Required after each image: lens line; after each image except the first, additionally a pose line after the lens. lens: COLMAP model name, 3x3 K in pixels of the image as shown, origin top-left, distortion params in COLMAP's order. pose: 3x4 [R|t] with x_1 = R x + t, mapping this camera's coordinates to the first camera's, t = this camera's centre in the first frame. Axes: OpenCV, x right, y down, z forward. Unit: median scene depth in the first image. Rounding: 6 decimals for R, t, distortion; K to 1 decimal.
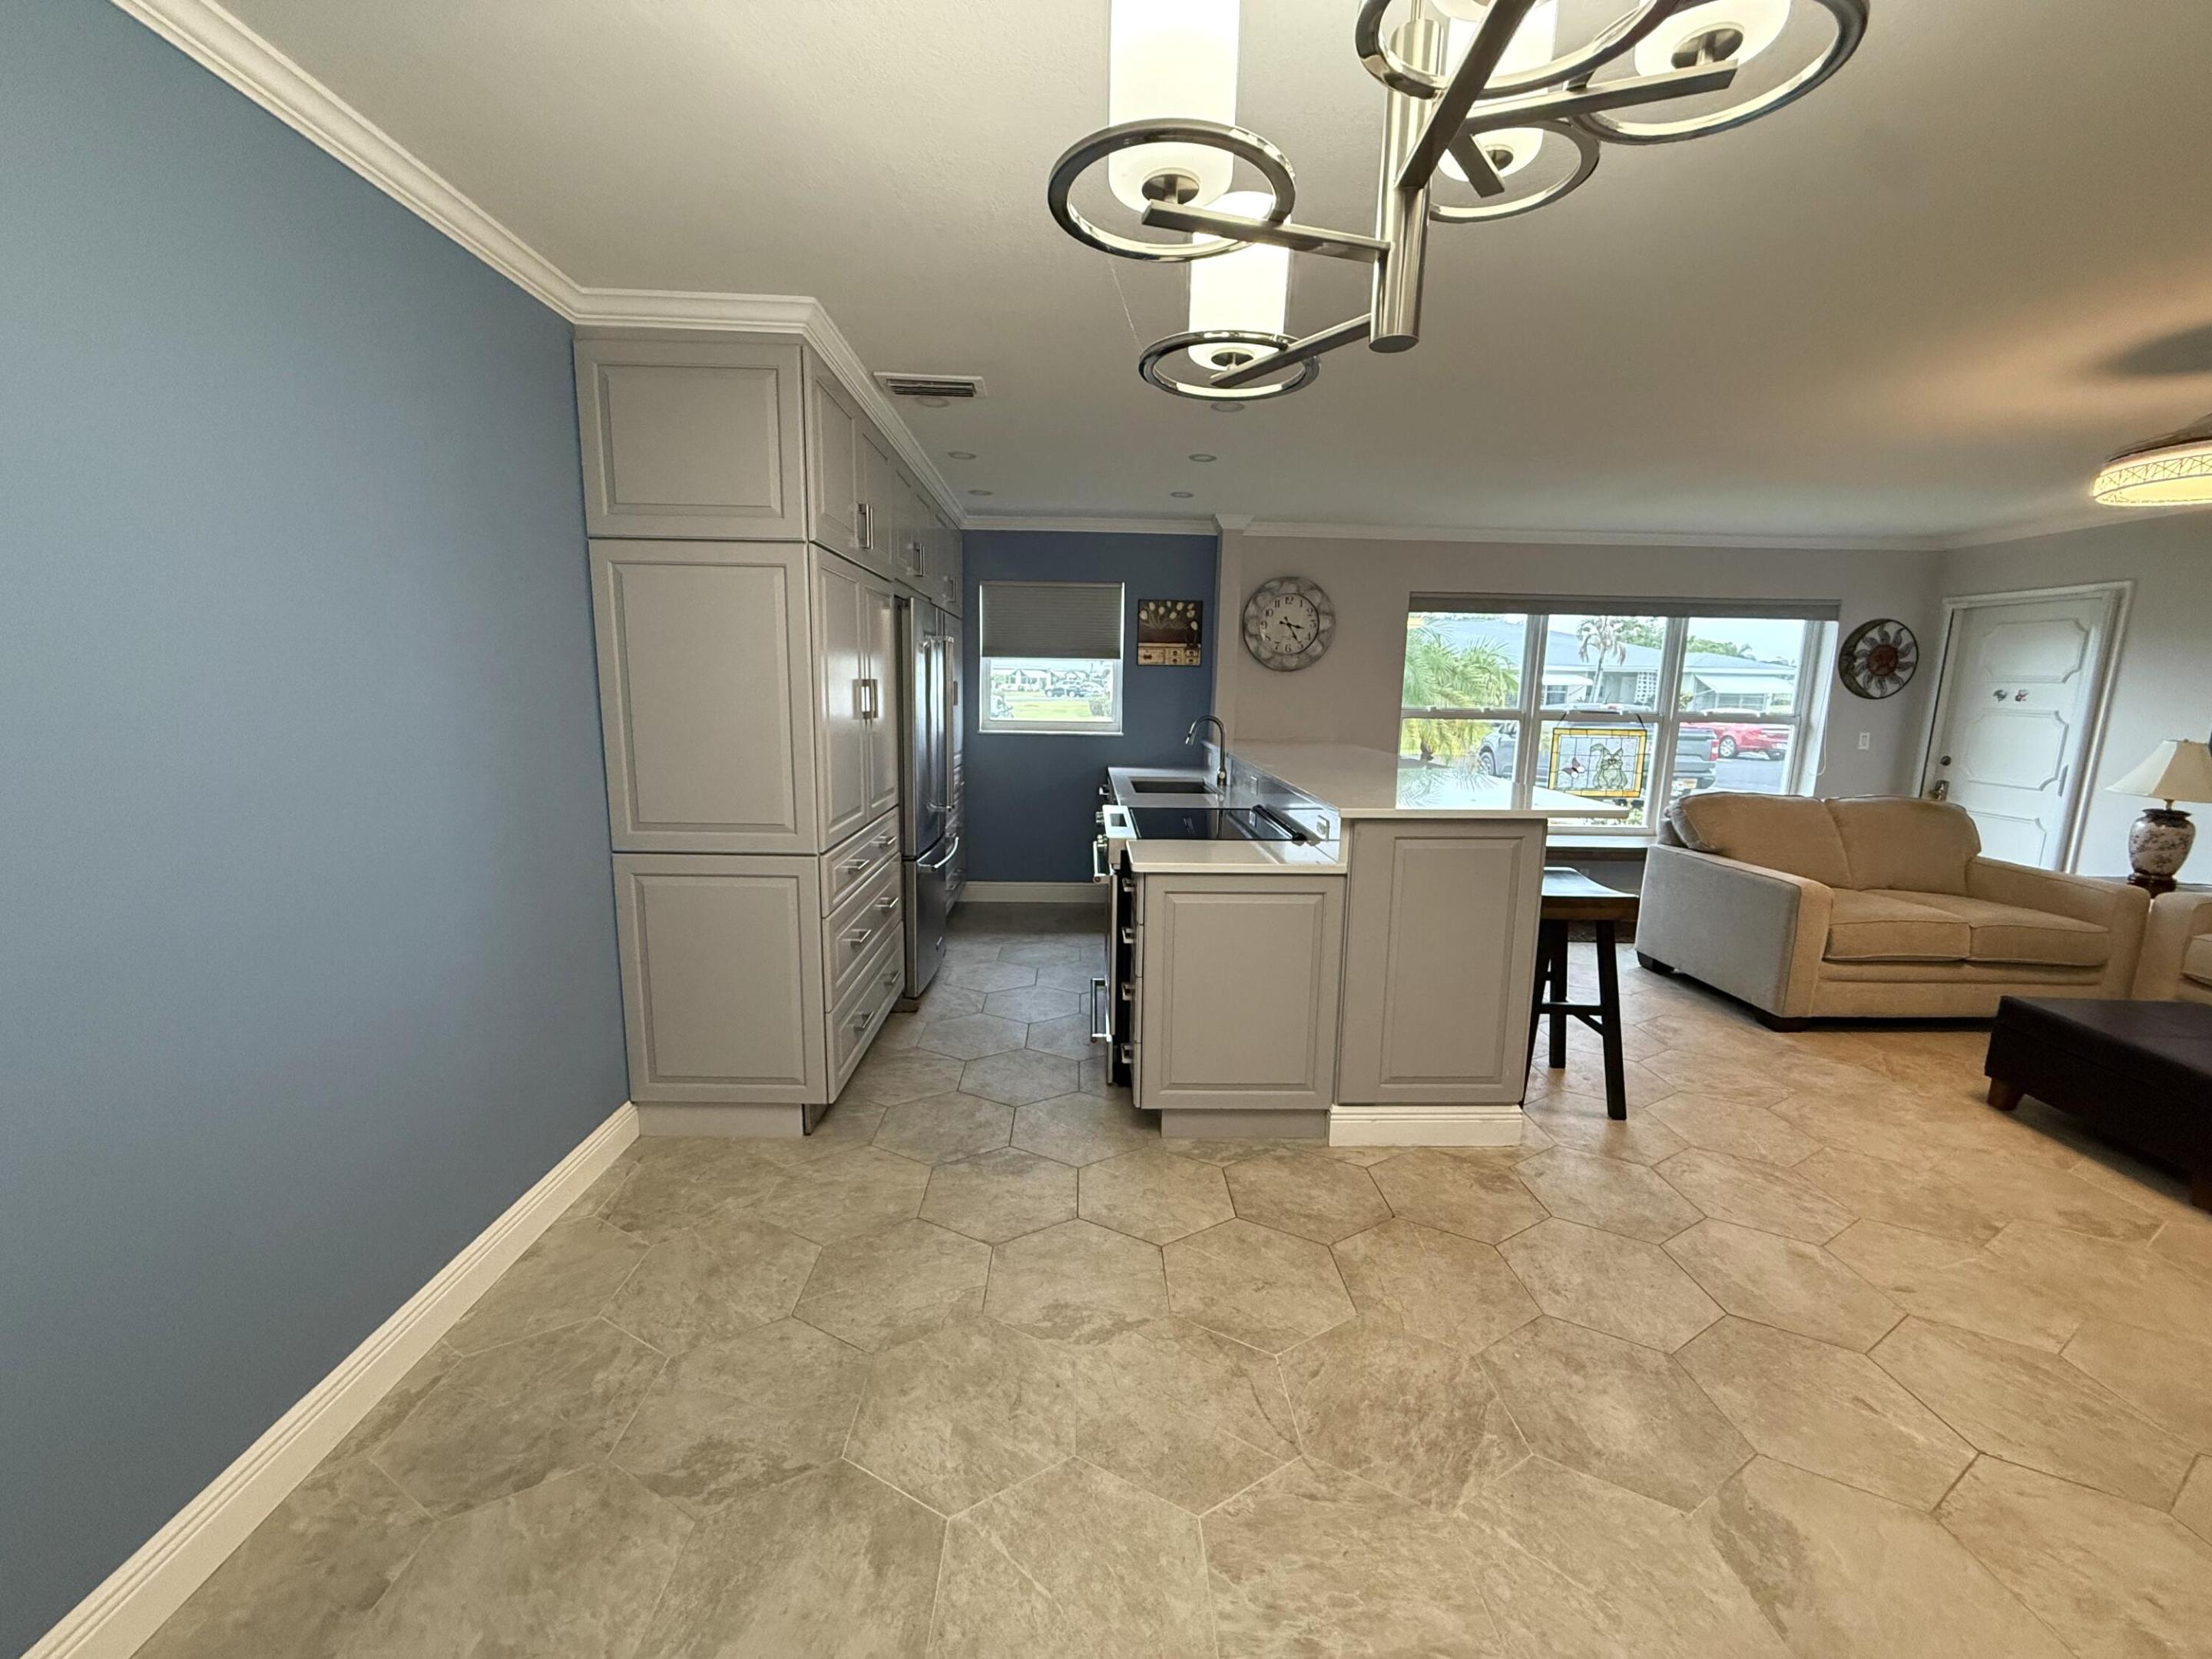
lens RADIAL K [[882.3, 0, 1100.2], [0, 882.3, 830.5], [0, 0, 1]] dist [-0.000431, 0.000283]
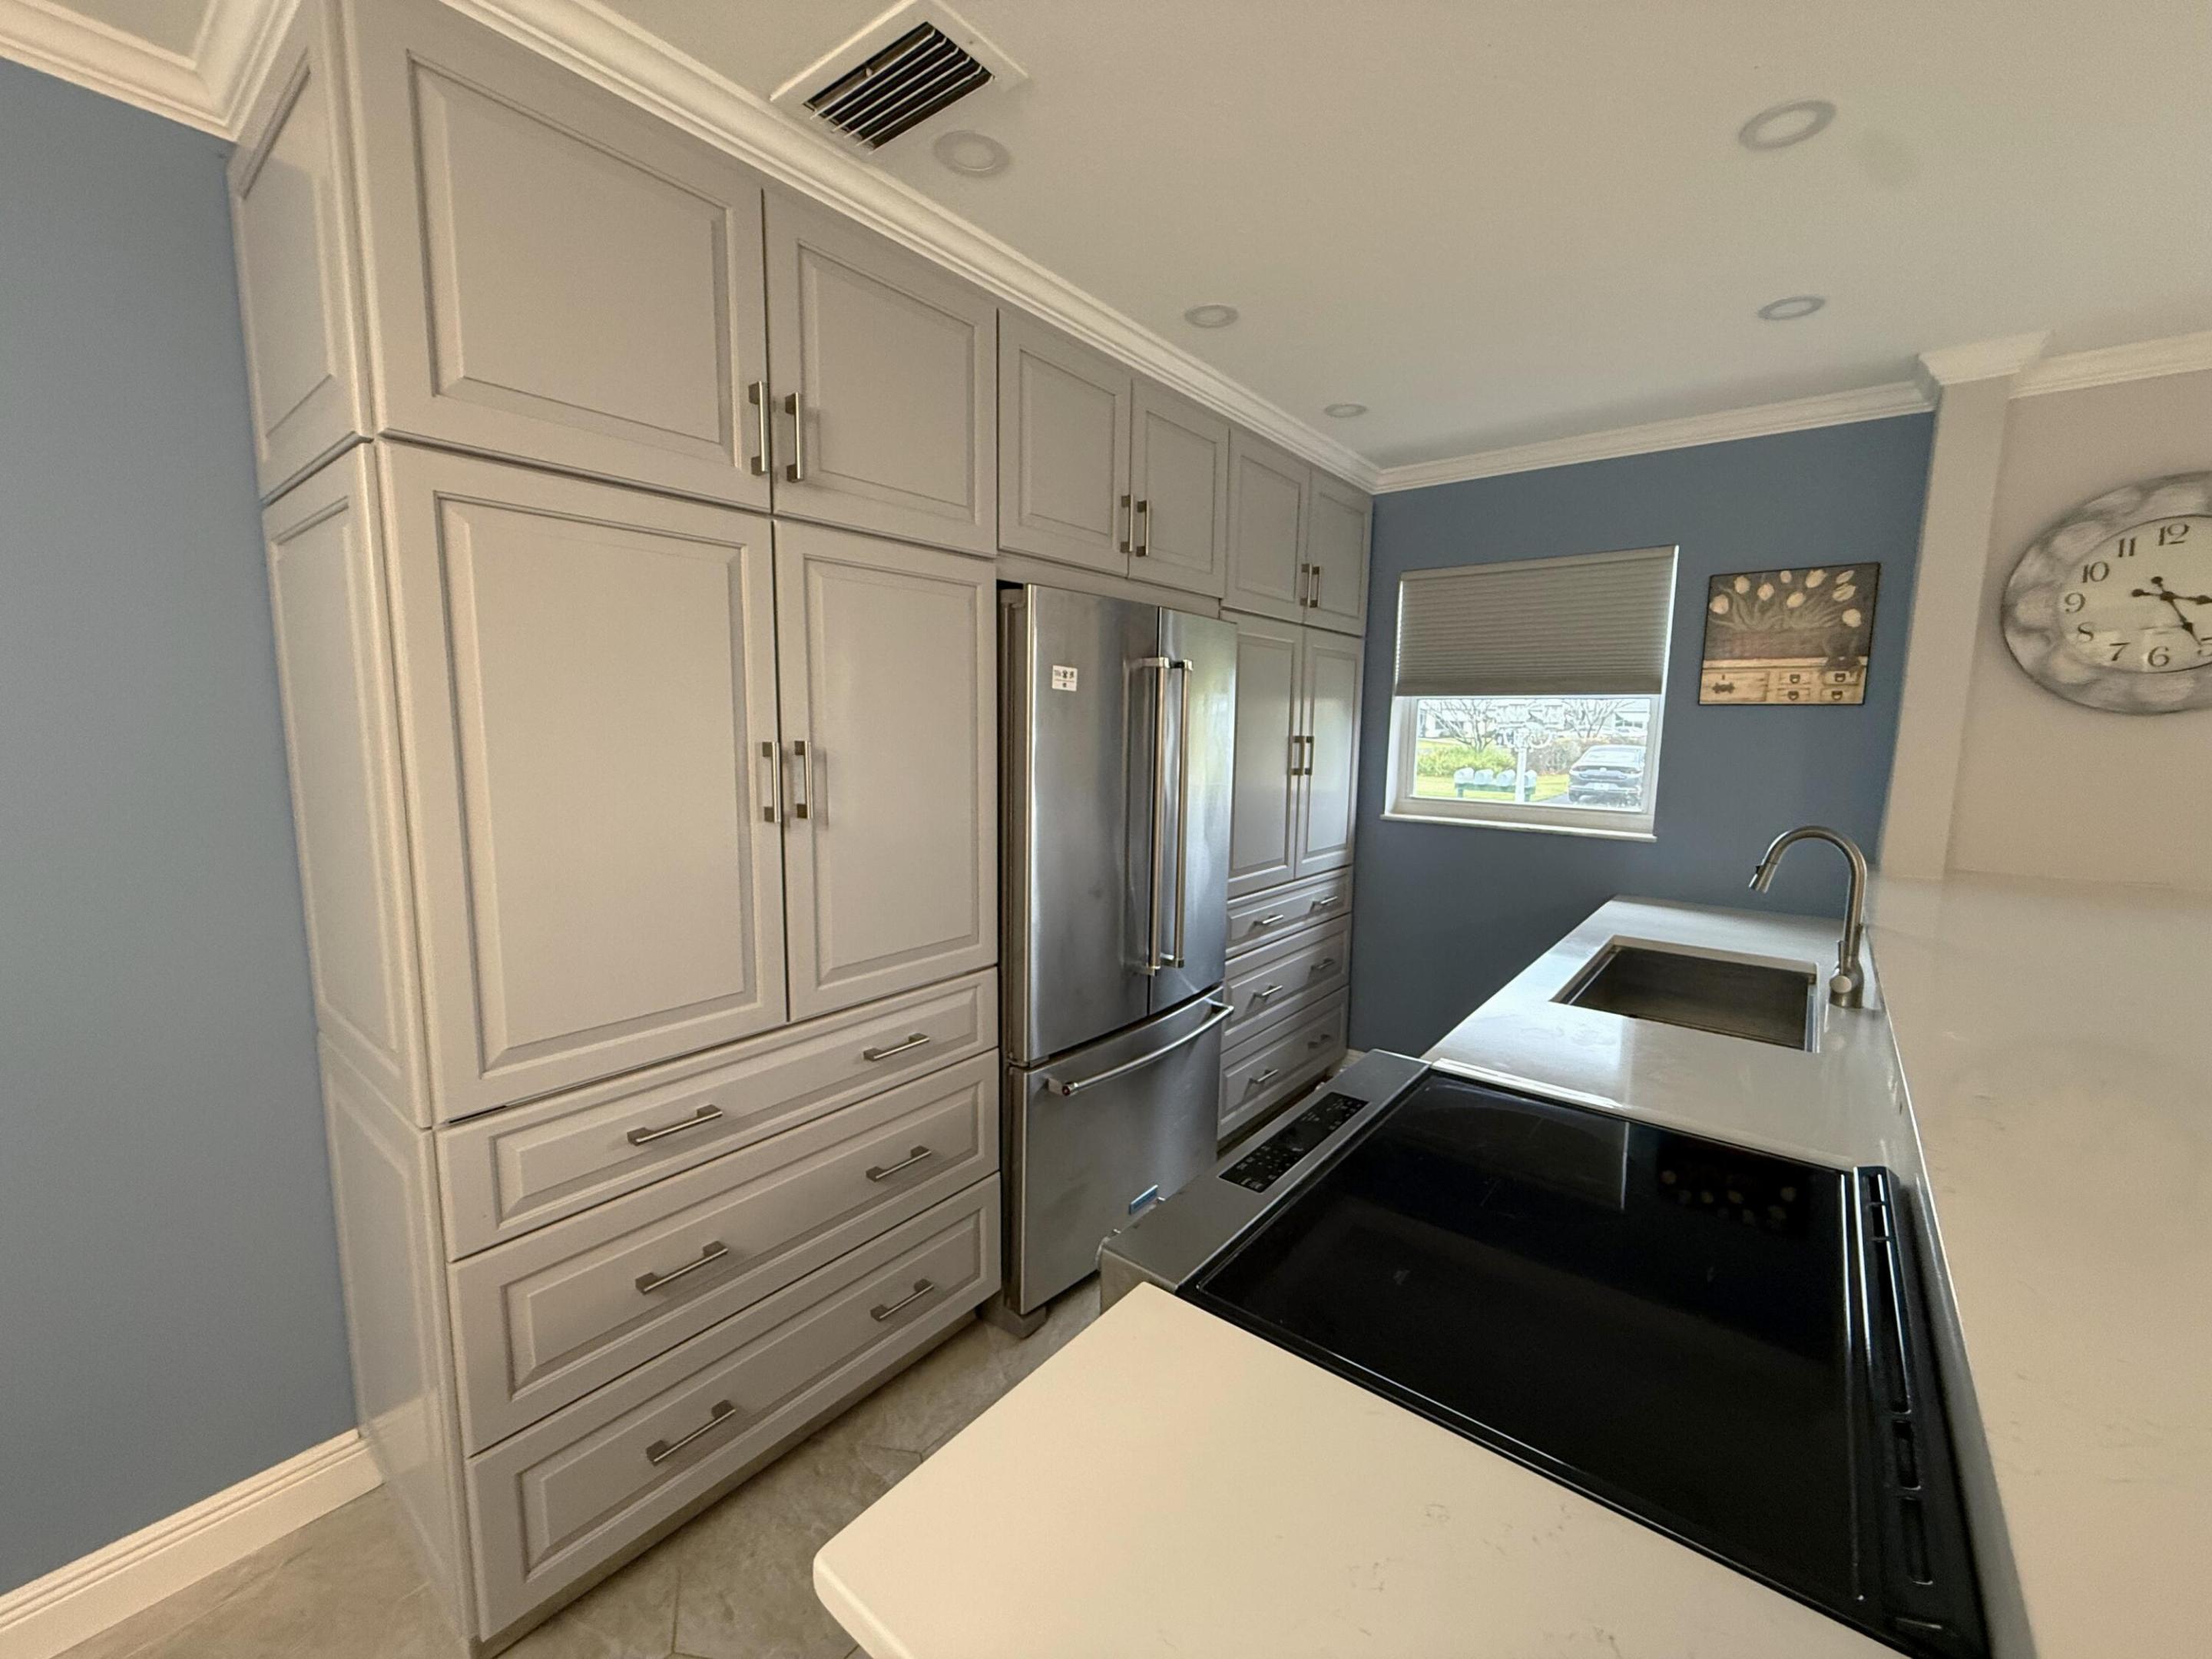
lens RADIAL K [[880.8, 0, 1102.3], [0, 880.8, 832.2], [0, 0, 1]] dist [0.000274, -0.000219]
pose [[0.766771, 0.074944, -0.637531, 0.131278], [-0.106882, 0.994203, -0.011676, -0.089323], [0.632960, 0.077093, 0.770337, 0.492470]]
